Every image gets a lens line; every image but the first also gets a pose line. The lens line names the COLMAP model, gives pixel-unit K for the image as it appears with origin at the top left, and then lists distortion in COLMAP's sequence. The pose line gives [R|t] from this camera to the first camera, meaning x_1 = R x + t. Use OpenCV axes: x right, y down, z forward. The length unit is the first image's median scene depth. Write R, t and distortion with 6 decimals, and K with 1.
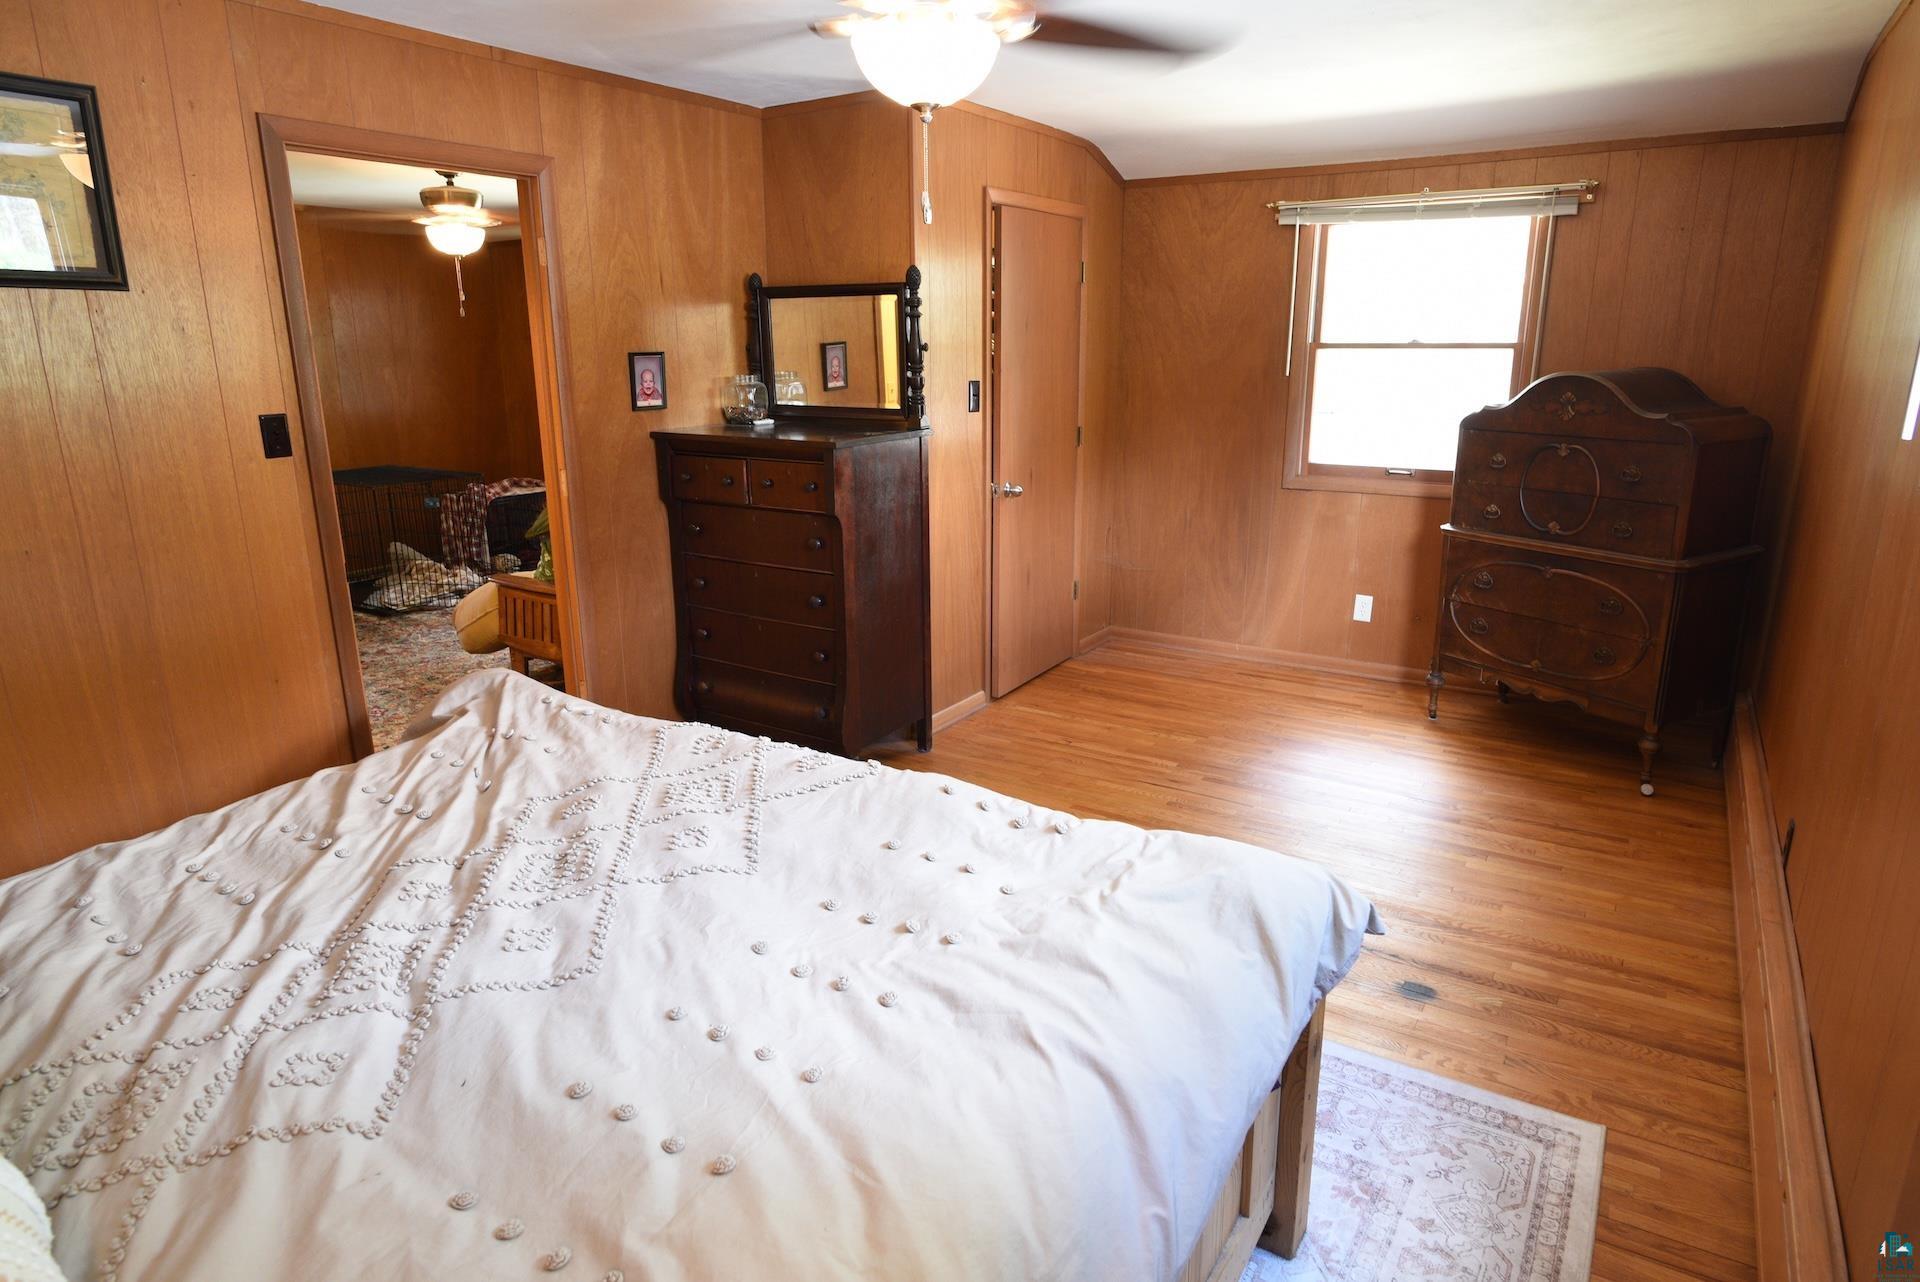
lens RADIAL K [[1103.3, 0, 958.1], [0, 1103.3, 644.1], [0, 0, 1]] dist [-0.037972, 0.015435]
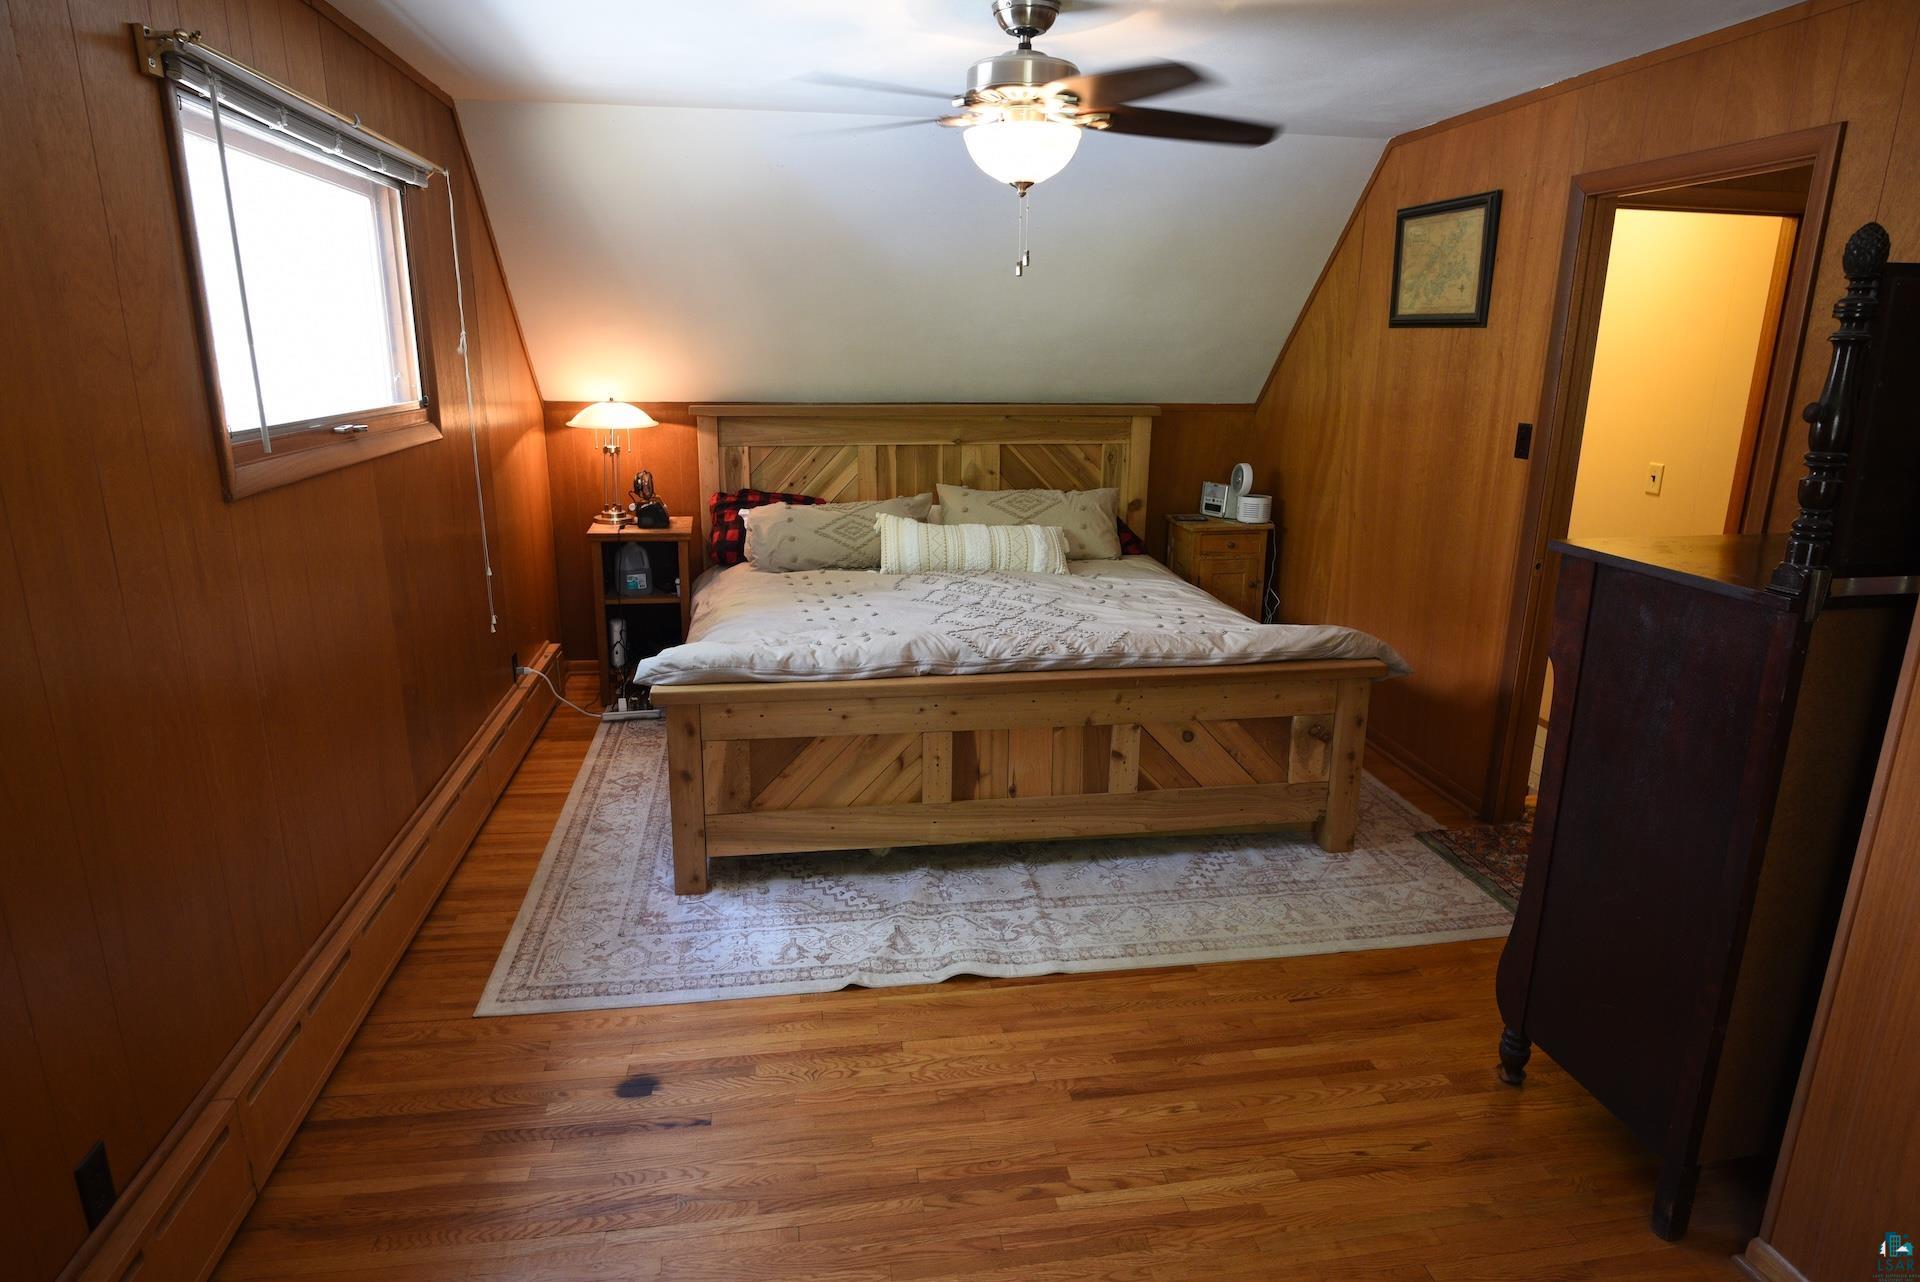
lens RADIAL K [[1103.3, 0, 958.1], [0, 1103.3, 644.1], [0, 0, 1]] dist [-0.037972, 0.015435]
pose [[-0.738770, 0.178366, -0.649926, 0.801439], [-0.183747, 0.874504, 0.448864, -0.495430], [0.648426, 0.451029, -0.613283, 1.674740]]
